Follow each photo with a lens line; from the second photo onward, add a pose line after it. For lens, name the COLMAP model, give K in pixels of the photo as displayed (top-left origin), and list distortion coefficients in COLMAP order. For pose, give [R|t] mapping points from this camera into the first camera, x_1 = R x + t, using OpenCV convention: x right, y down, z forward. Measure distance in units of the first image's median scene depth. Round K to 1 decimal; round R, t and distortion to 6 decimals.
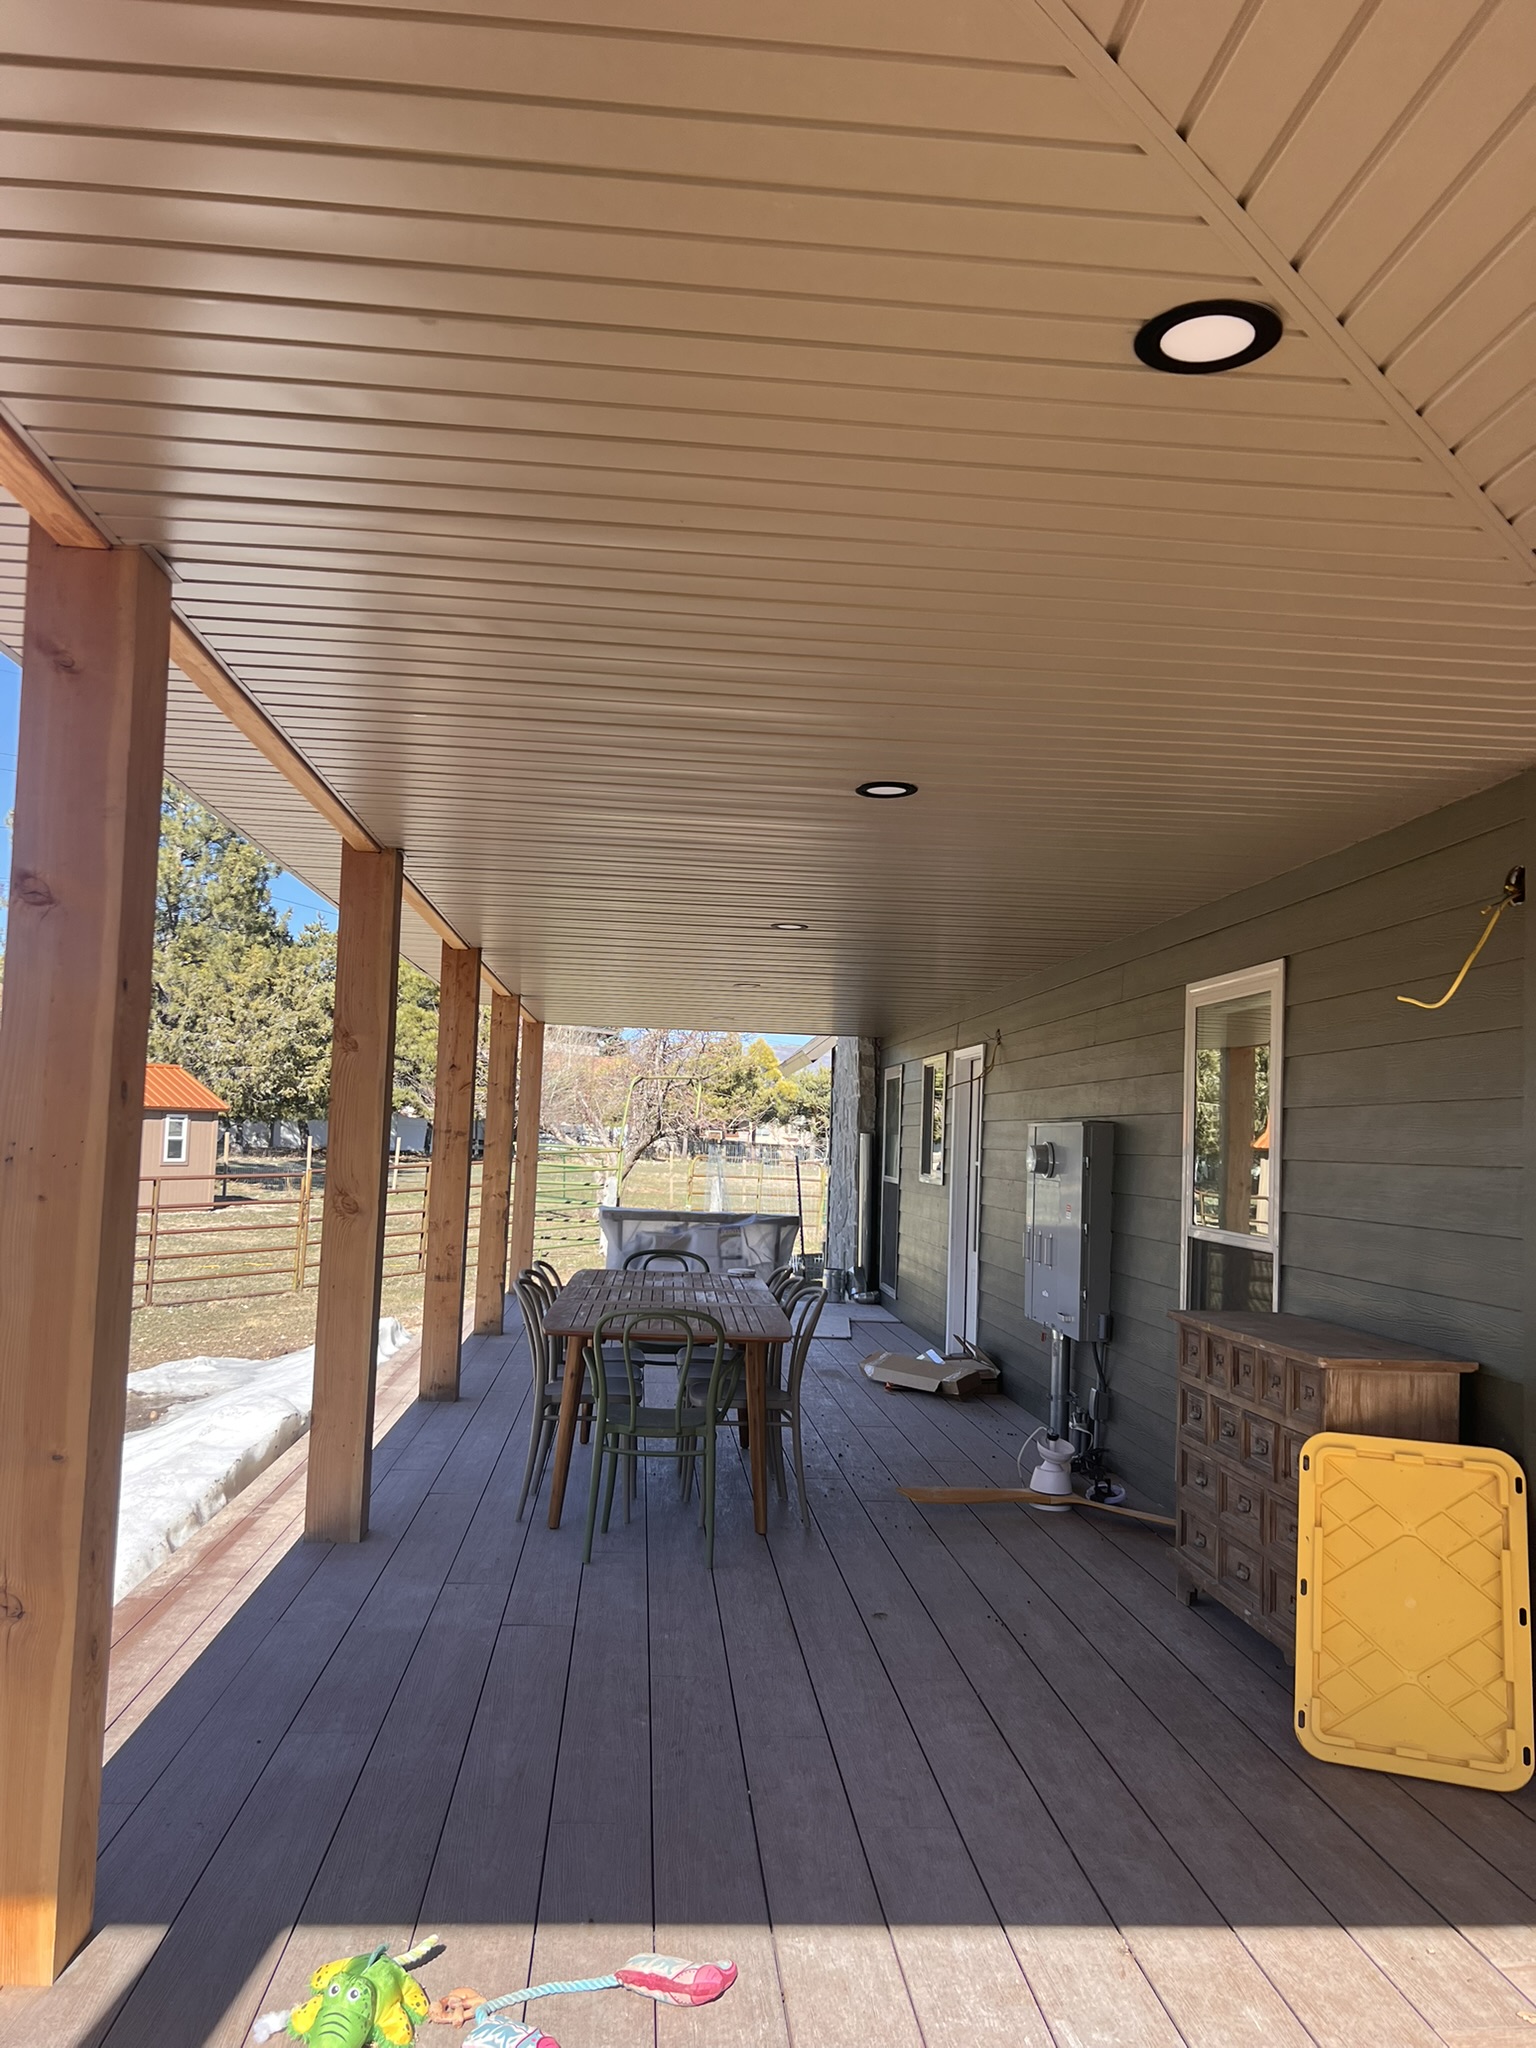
lens RADIAL K [[1534.8, 0, 768.0], [0, 1534.8, 1024.0], [0, 0, 1]] dist [0.001228, -0.000229]
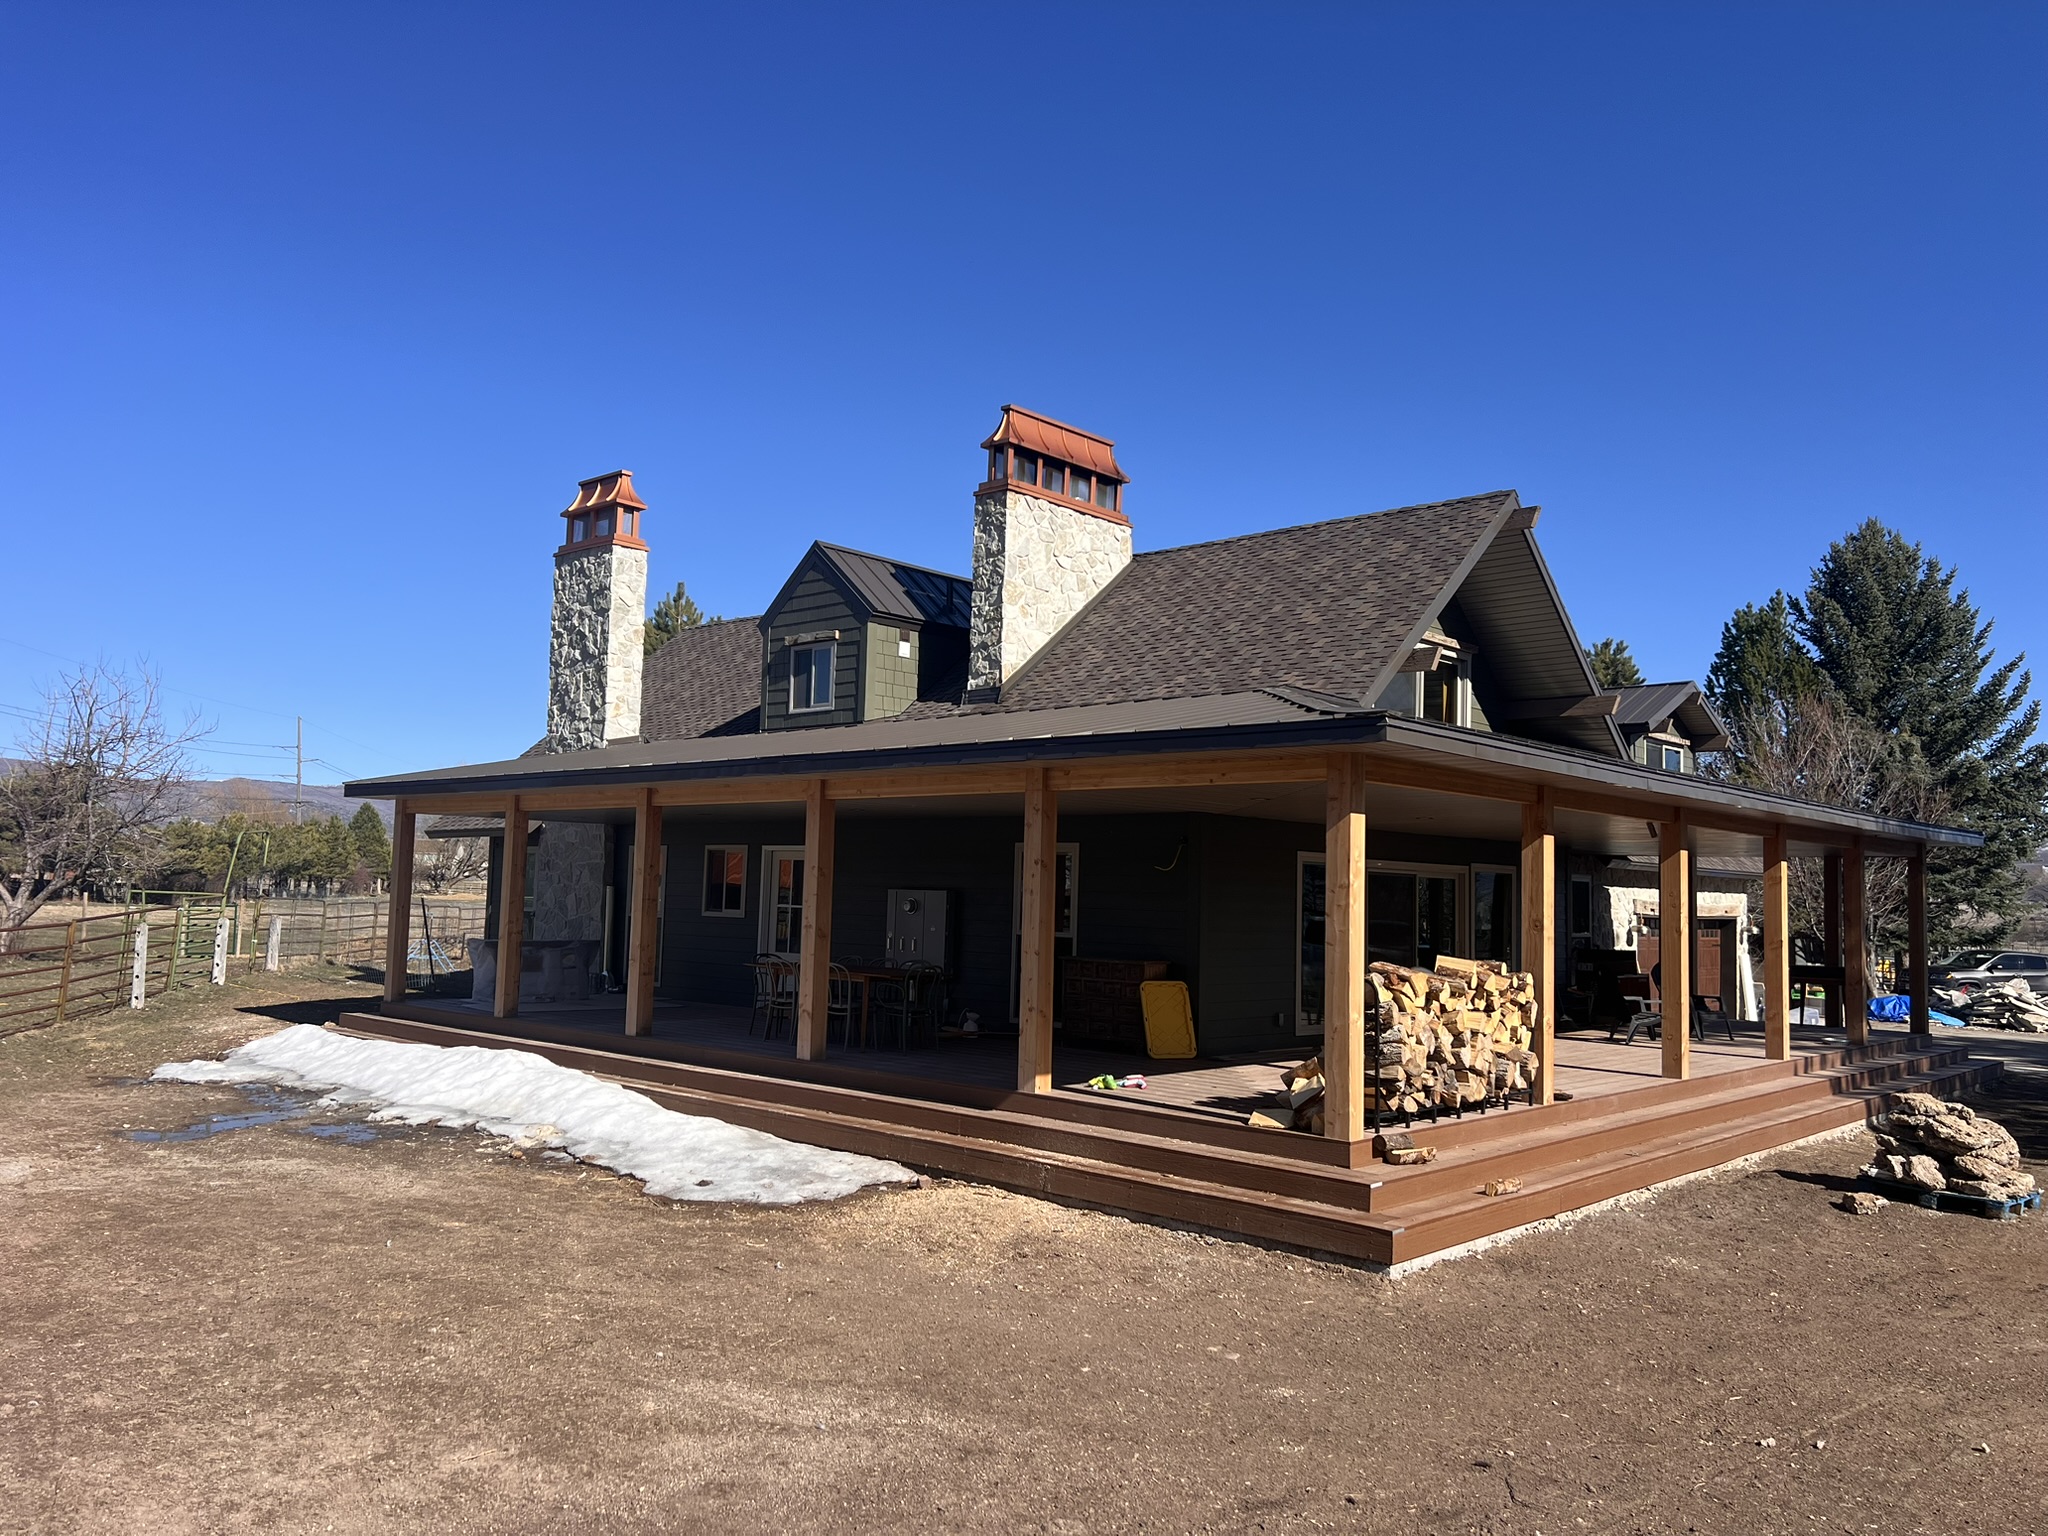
lens RADIAL K [[1534.8, 0, 1024.0], [0, 1534.8, 768.0], [0, 0, 1]] dist [0.001228, -0.000229]
pose [[0.734276, 0.029600, 0.678206, -2.503106], [-0.045706, 0.998938, 0.005886, -0.280561], [-0.677311, -0.035320, 0.734848, -1.622413]]
